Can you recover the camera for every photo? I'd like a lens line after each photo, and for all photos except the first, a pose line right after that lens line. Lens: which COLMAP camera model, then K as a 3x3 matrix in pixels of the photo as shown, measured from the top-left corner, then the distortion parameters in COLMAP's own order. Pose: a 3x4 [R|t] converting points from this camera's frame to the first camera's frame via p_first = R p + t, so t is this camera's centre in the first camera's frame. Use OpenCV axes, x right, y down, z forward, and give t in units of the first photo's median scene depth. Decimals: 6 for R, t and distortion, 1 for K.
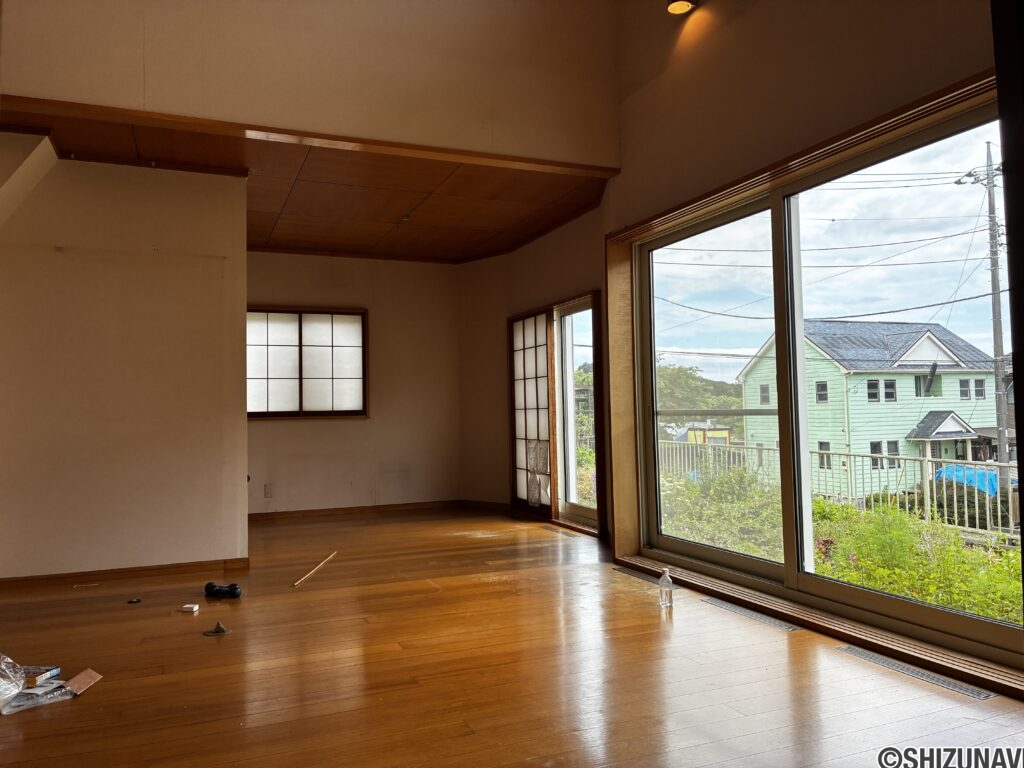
lens RADIAL K [[782.7, 0, 512.0], [0, 782.7, 384.0], [0, 0, 1]] dist [0.063722, 0.000411]
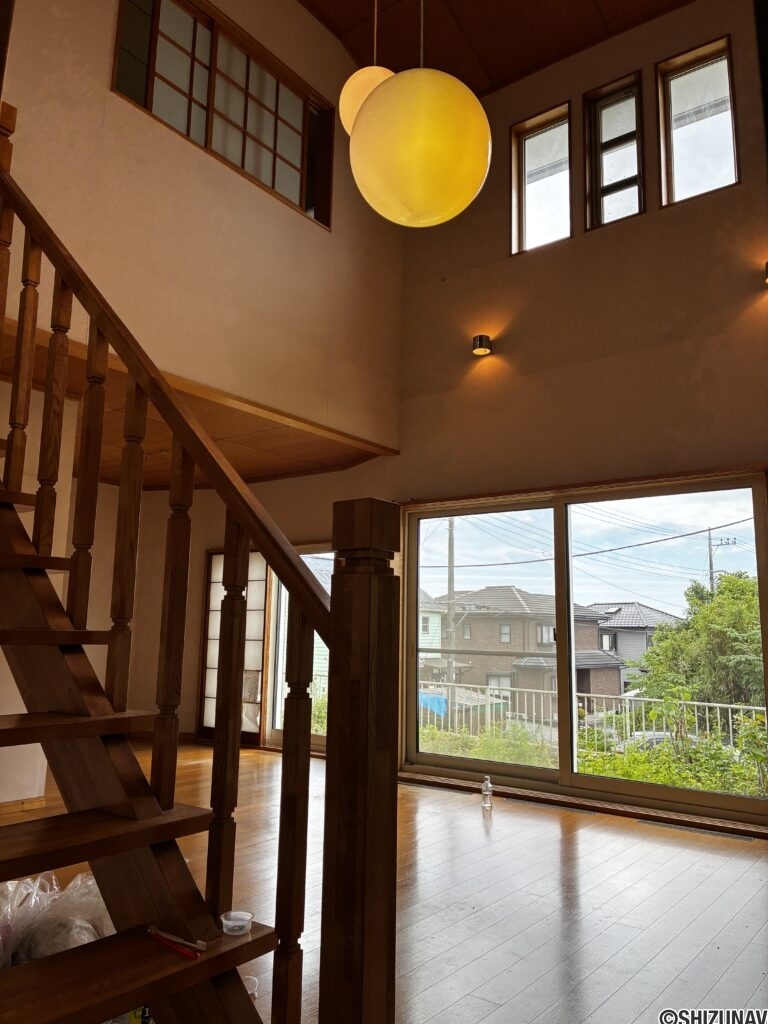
lens RADIAL K [[782.7, 0, 384.0], [0, 782.7, 512.0], [0, 0, 1]] dist [0.063722, 0.000411]
pose [[0.862618, 0.112643, 0.493155, -0.495403], [-0.052841, 0.989624, -0.133614, -0.011083], [-0.503089, 0.089199, 0.859619, -0.050003]]
